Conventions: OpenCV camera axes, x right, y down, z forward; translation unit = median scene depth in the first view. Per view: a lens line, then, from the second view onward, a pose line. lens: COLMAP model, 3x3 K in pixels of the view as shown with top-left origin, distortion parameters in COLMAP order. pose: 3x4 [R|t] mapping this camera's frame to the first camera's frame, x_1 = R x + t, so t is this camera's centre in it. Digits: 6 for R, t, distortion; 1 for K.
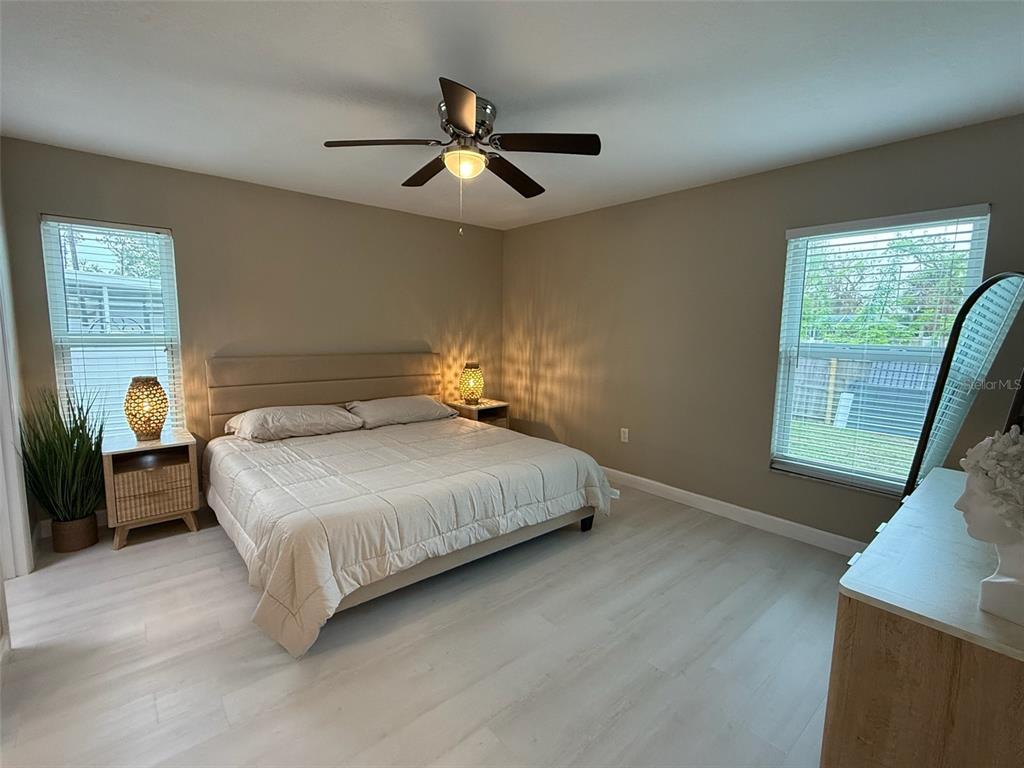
lens RADIAL K [[467.0, 0, 509.4], [0, 467.0, 384.4], [0, 0, 1]] dist [-0.000417, 0.000444]
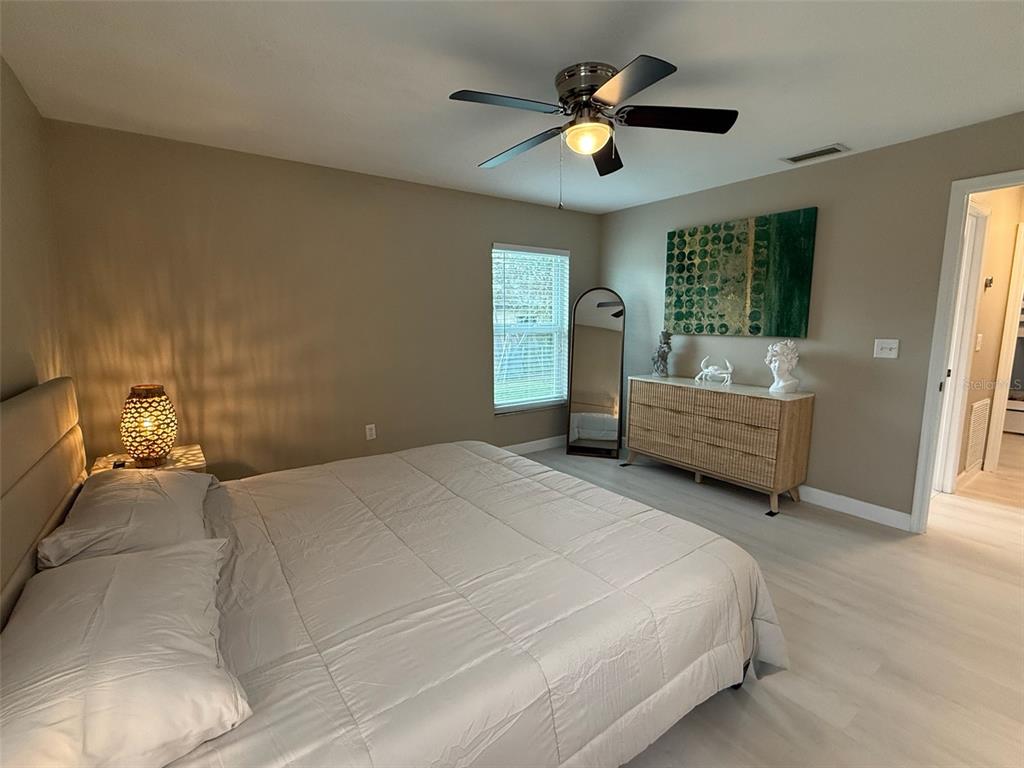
lens RADIAL K [[467.0, 0, 509.4], [0, 467.0, 384.4], [0, 0, 1]] dist [-0.000417, 0.000444]
pose [[0.092349, -0.152388, 0.983997, -0.535283], [0.123927, 0.982295, 0.140494, -0.067918], [-0.987985, 0.108970, 0.109599, 0.540352]]
